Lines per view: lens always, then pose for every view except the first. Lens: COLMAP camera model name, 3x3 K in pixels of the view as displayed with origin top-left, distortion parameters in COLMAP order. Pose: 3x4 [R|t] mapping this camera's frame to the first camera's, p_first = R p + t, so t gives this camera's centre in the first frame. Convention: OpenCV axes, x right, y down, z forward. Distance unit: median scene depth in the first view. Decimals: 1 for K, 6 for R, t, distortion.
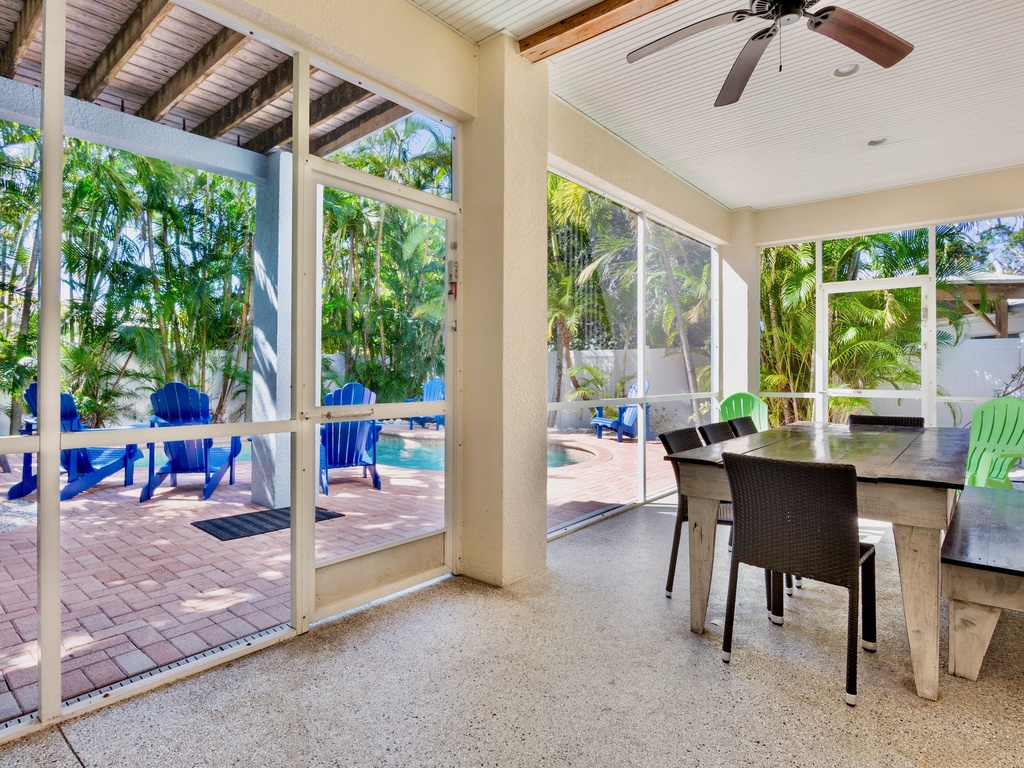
lens RADIAL K [[564.7, 0, 510.5], [0, 564.7, 368.2], [0, 0, 1]] dist [-0.006531, -0.000365]
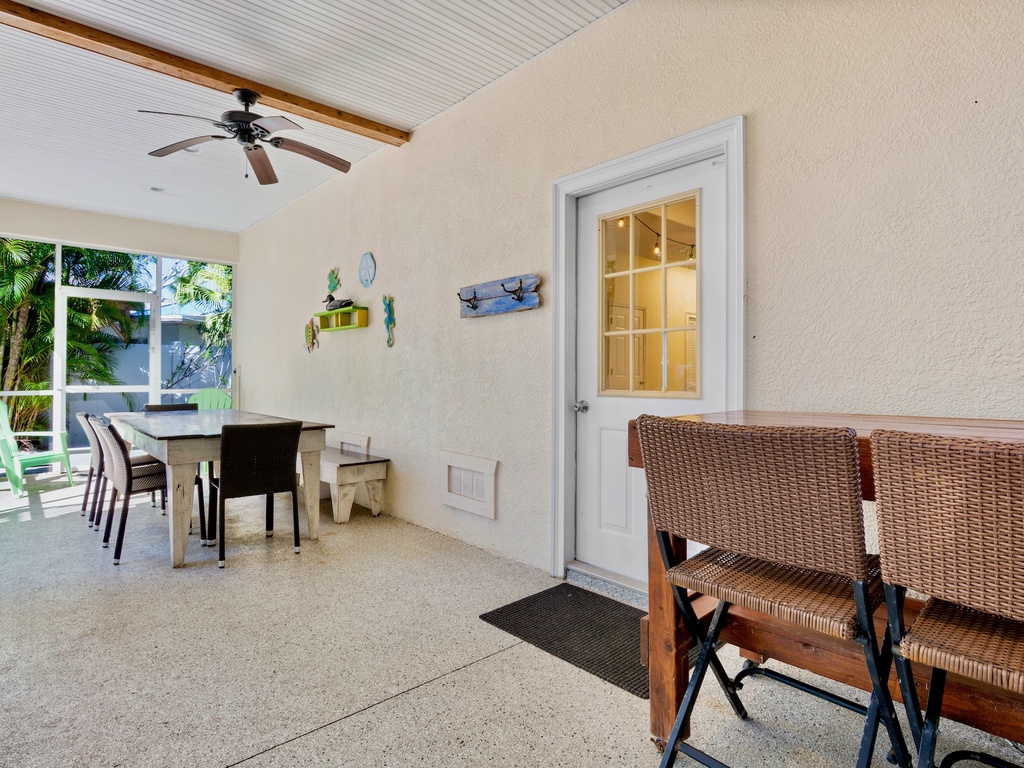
lens RADIAL K [[564.7, 0, 510.5], [0, 564.7, 368.2], [0, 0, 1]] dist [-0.006531, -0.000365]
pose [[0.140672, 0.006401, 0.990036, -0.877243], [-0.012106, 0.999915, -0.004745, -0.002200], [-0.989982, -0.011318, 0.140738, 0.045684]]
